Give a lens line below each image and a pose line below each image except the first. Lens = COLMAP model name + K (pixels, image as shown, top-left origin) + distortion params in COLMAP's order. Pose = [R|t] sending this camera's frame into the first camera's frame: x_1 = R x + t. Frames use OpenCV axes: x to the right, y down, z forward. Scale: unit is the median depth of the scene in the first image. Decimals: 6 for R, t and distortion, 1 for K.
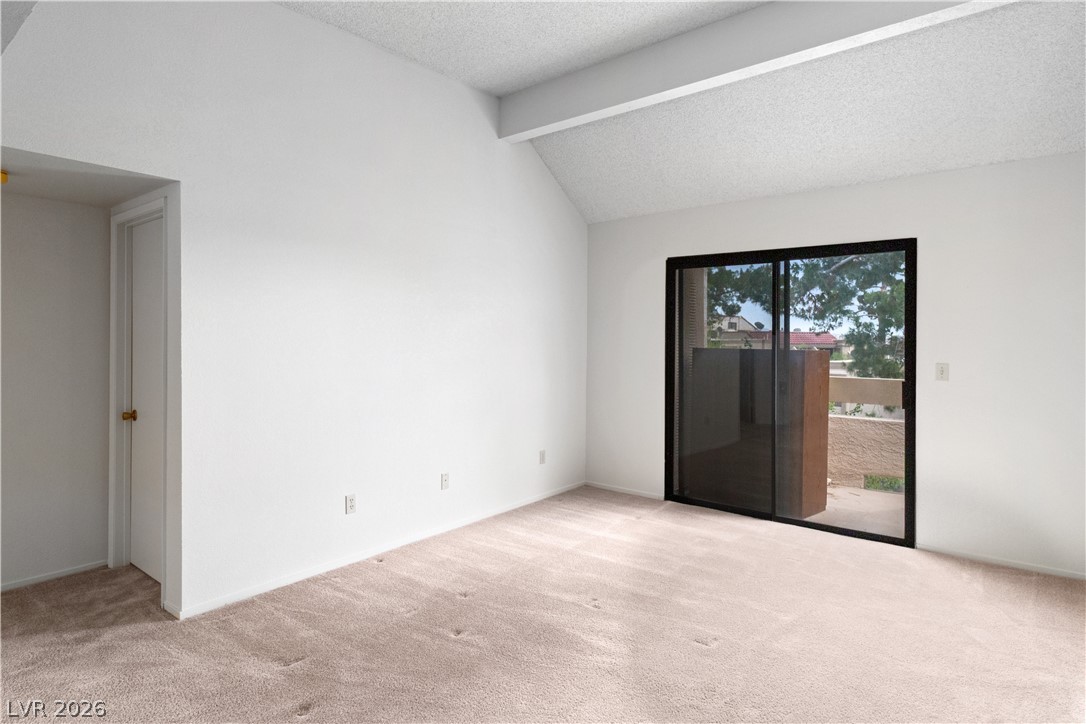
lens RADIAL K [[596.2, 0, 547.9], [0, 596.2, 344.1], [0, 0, 1]] dist [0.002017, -0.000138]
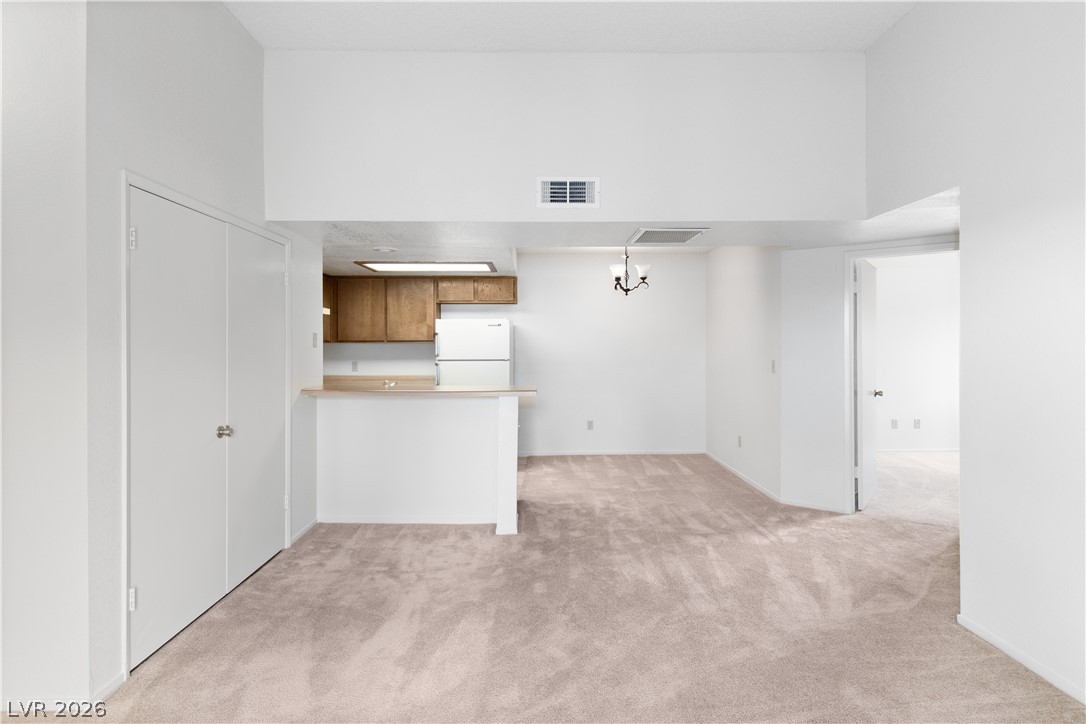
lens RADIAL K [[596.2, 0, 547.9], [0, 596.2, 344.1], [0, 0, 1]] dist [0.002017, -0.000138]
pose [[-0.773129, -0.004842, -0.634230, 0.391015], [-0.006513, 0.999979, 0.000305, -0.000617], [0.634215, 0.004366, -0.773144, 0.935439]]
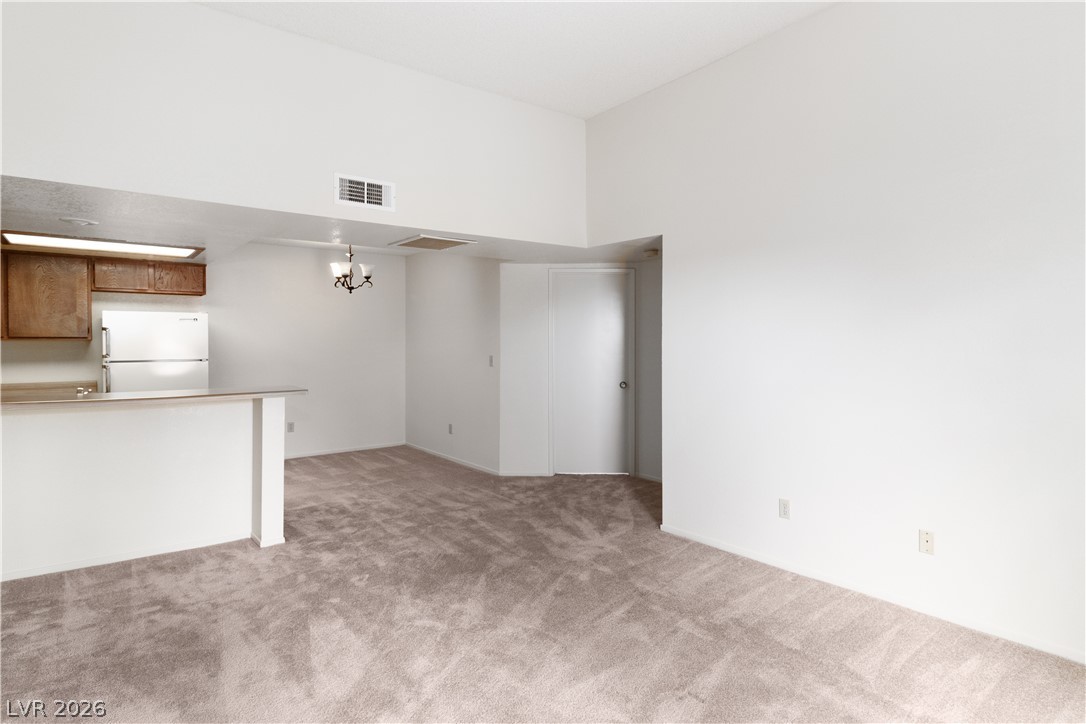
lens RADIAL K [[596.2, 0, 547.9], [0, 596.2, 344.1], [0, 0, 1]] dist [0.002017, -0.000138]
pose [[-0.233991, -0.002082, -0.972237, 0.623440], [-0.005570, 0.999984, -0.000801, 0.002685], [0.972223, 0.005228, -0.233998, 0.750019]]
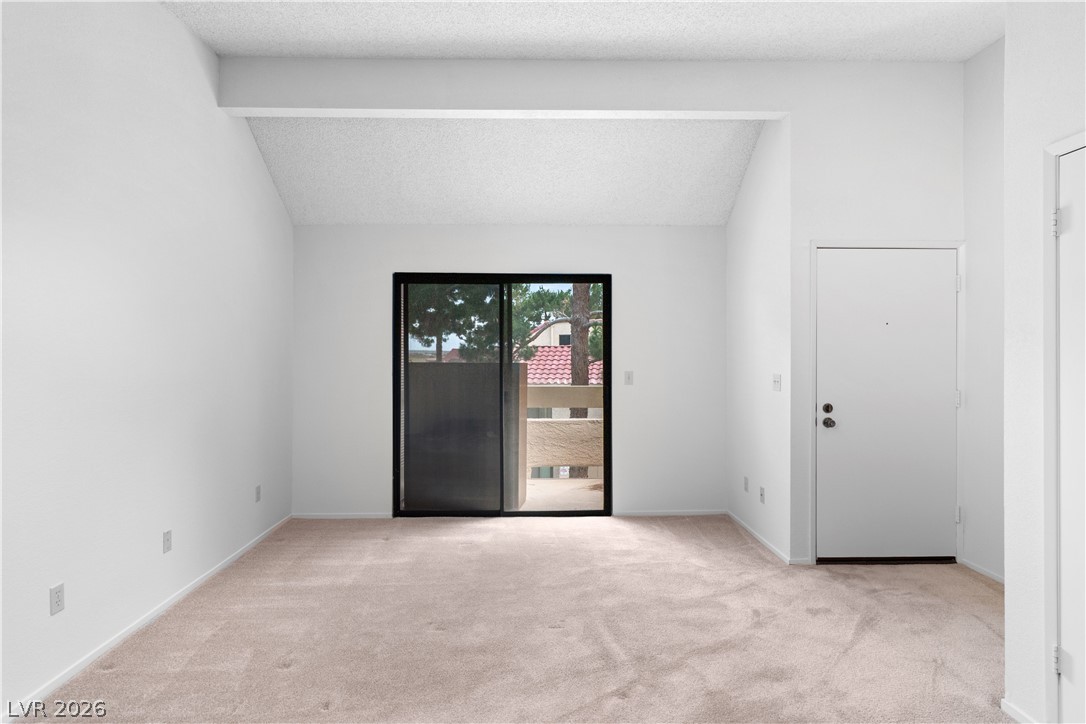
lens RADIAL K [[597.4, 0, 543.0], [0, 597.4, 362.0], [0, 0, 1]] dist [-0.001306, -0.001261]
pose [[0.761964, -0.012664, 0.647496, -0.306723], [0.009687, 0.999920, 0.008157, -0.001155], [-0.647547, 0.000057, 0.762025, 0.108418]]
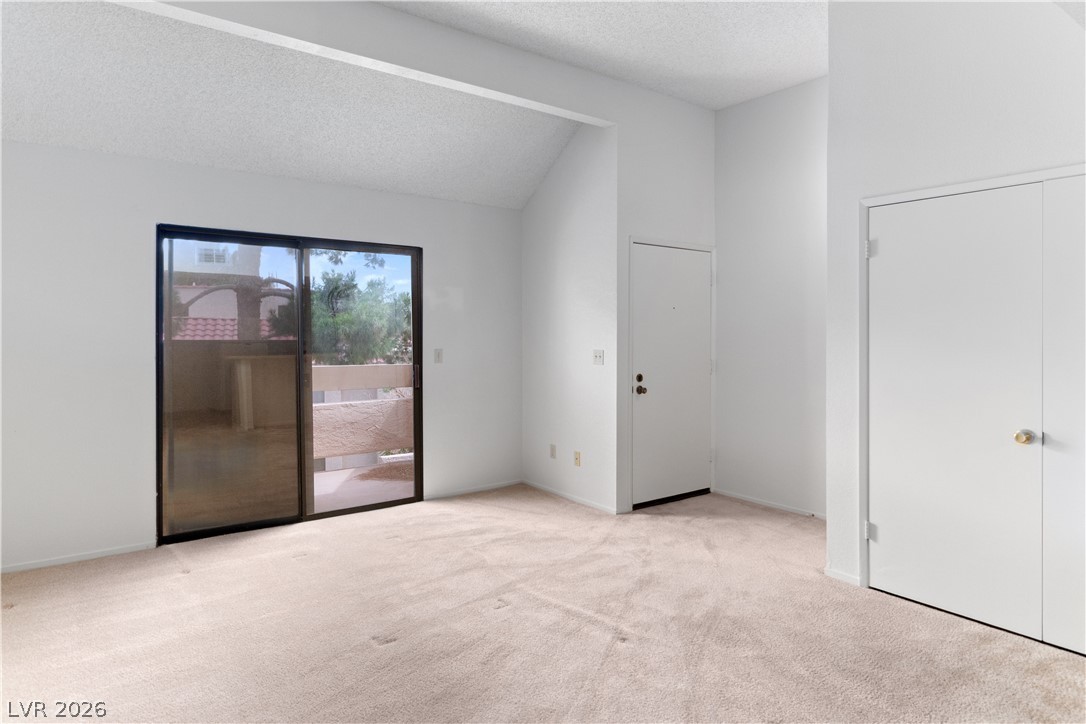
lens RADIAL K [[645.3, 0, 542.5], [0, 645.3, 335.4], [0, 0, 1]] dist [0.002533, -0.001845]
pose [[0.242259, -0.010563, 0.970154, -0.569801], [0.005918, 0.999938, 0.009410, -0.008115], [-0.970194, 0.003462, 0.242307, 0.410812]]
